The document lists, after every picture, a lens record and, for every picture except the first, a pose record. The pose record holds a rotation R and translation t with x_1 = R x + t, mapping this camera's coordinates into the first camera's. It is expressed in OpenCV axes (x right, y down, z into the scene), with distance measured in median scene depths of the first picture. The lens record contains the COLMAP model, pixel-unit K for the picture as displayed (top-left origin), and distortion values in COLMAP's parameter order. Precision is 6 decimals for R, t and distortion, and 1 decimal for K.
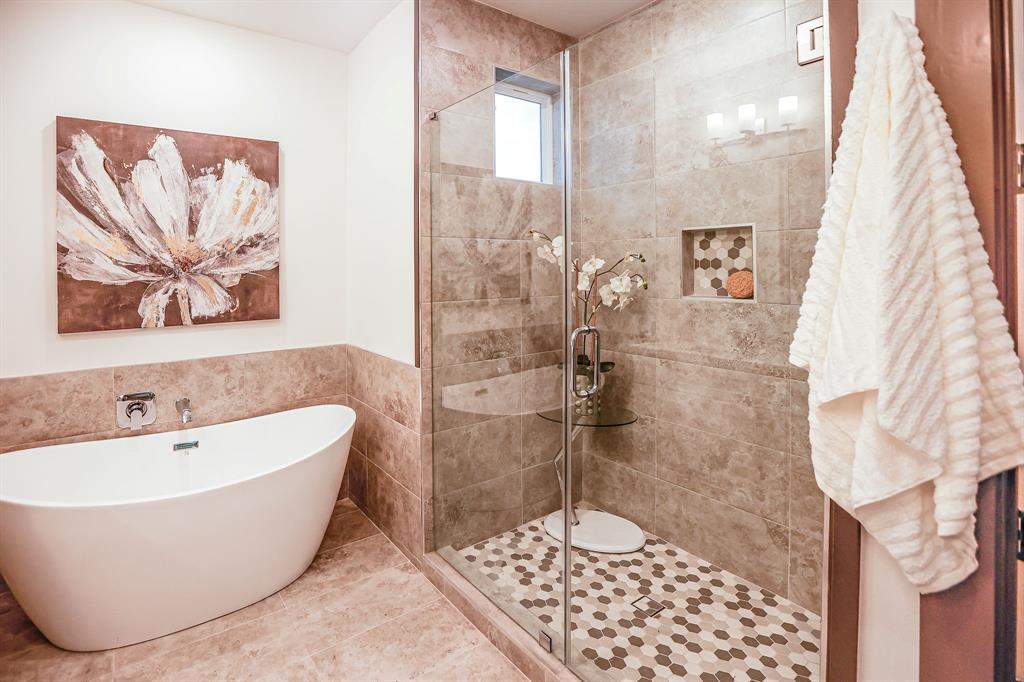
lens RADIAL K [[493.9, 0, 458.7], [0, 493.9, 264.9], [0, 0, 1]] dist [-0.039493, 0.010125]
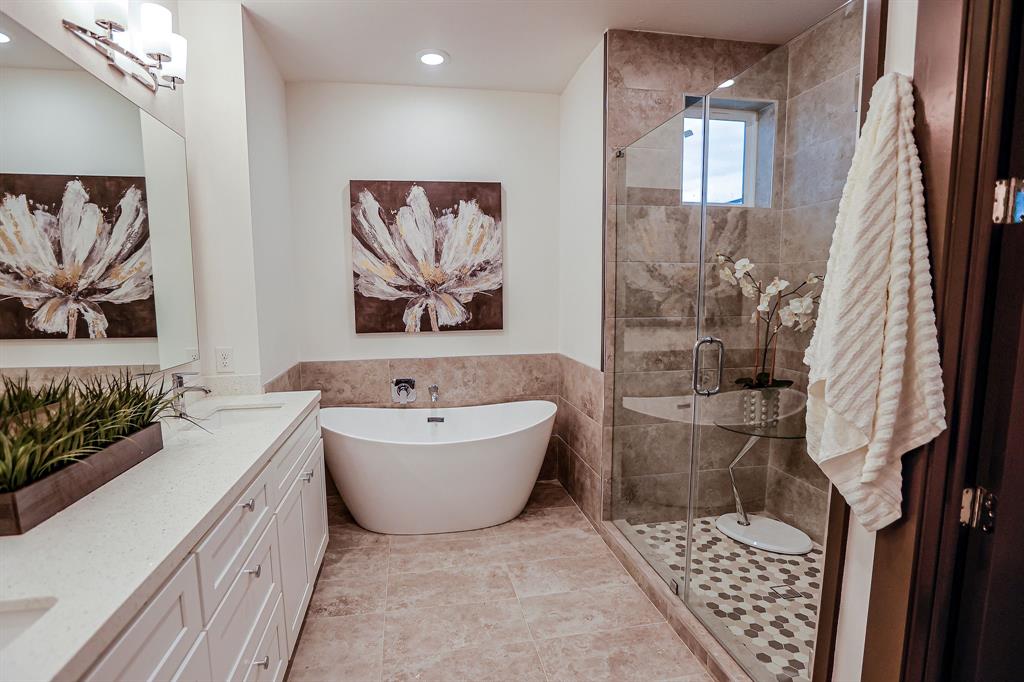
lens RADIAL K [[518.2, 0, 511.1], [0, 518.2, 359.4], [0, 0, 1]] dist [-0.028291, 0.001591]
pose [[0.917833, 0.055360, -0.393087, 0.207478], [0.000359, 0.990112, 0.140280, 0.001200], [0.396966, -0.128895, 0.908738, -0.229776]]
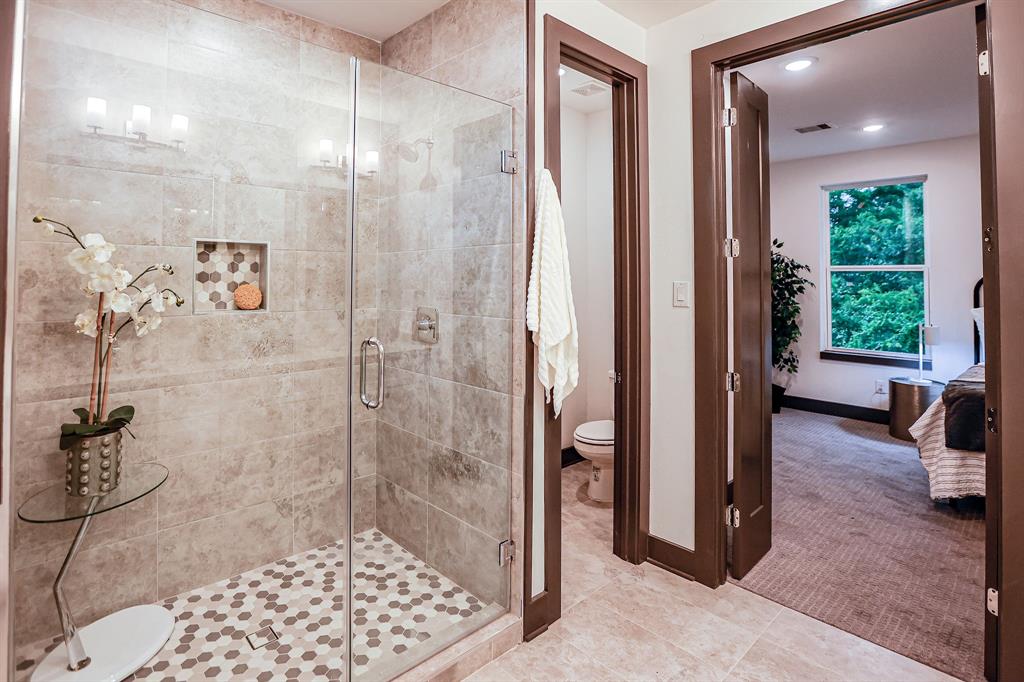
lens RADIAL K [[504.4, 0, 456.3], [0, 504.4, 267.9], [0, 0, 1]] dist [-0.025456, 0.006803]
pose [[-0.078540, 0.025929, 0.996574, -0.541142], [-0.008578, 0.999607, -0.026684, 0.001936], [-0.996874, -0.010644, -0.078286, 0.604540]]
